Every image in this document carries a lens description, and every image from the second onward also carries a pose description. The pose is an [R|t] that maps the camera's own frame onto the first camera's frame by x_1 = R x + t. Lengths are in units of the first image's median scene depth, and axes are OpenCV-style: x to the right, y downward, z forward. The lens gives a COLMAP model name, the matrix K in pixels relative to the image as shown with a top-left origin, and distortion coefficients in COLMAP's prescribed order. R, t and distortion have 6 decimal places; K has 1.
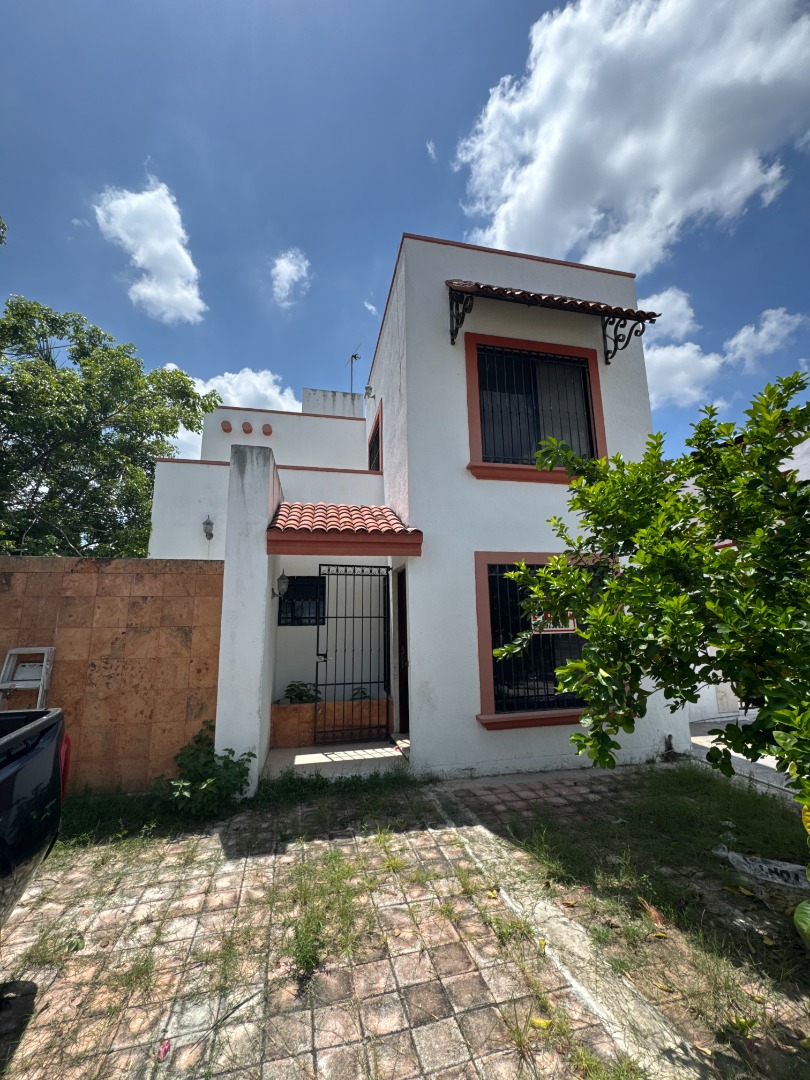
lens RADIAL K [[436.7, 0, 404.5], [0, 436.7, 541.9], [0, 0, 1]] dist [0.006666, -0.000064]
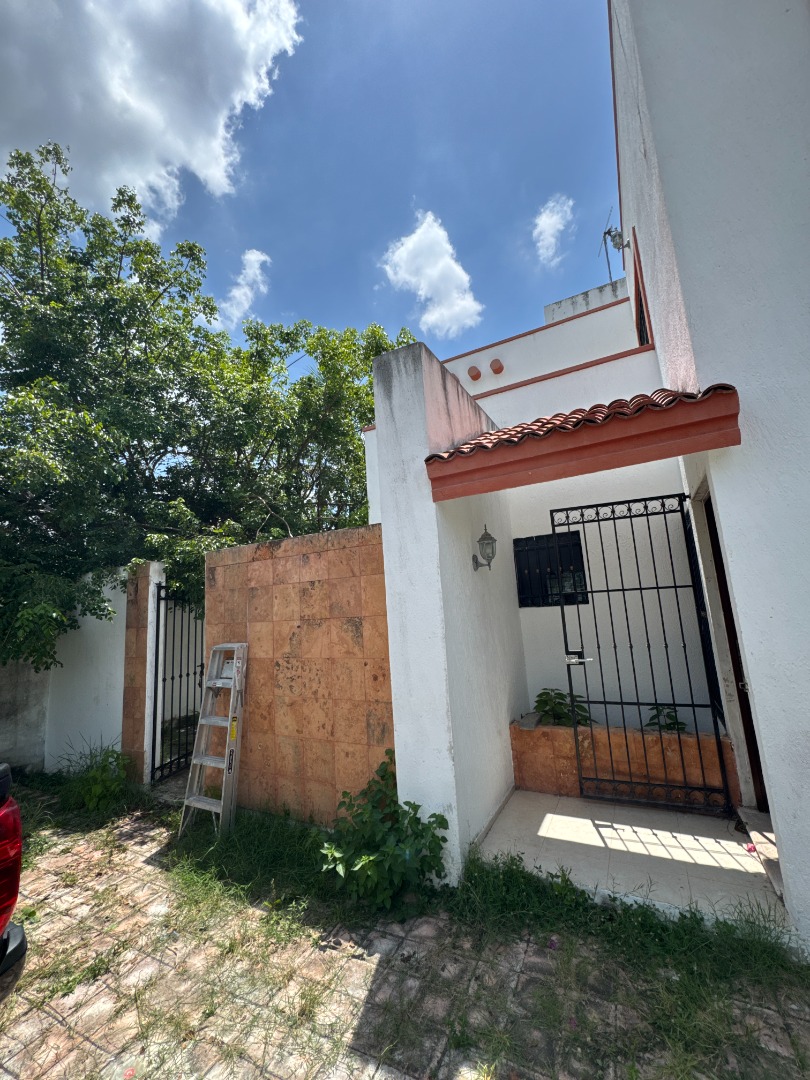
lens RADIAL K [[436.7, 0, 404.5], [0, 436.7, 541.9], [0, 0, 1]] dist [0.006666, -0.000064]
pose [[0.760101, -0.131543, -0.636352, 0.055696], [0.164240, 0.986390, -0.007721, 0.088614], [0.628707, -0.098646, 0.771360, 0.502220]]
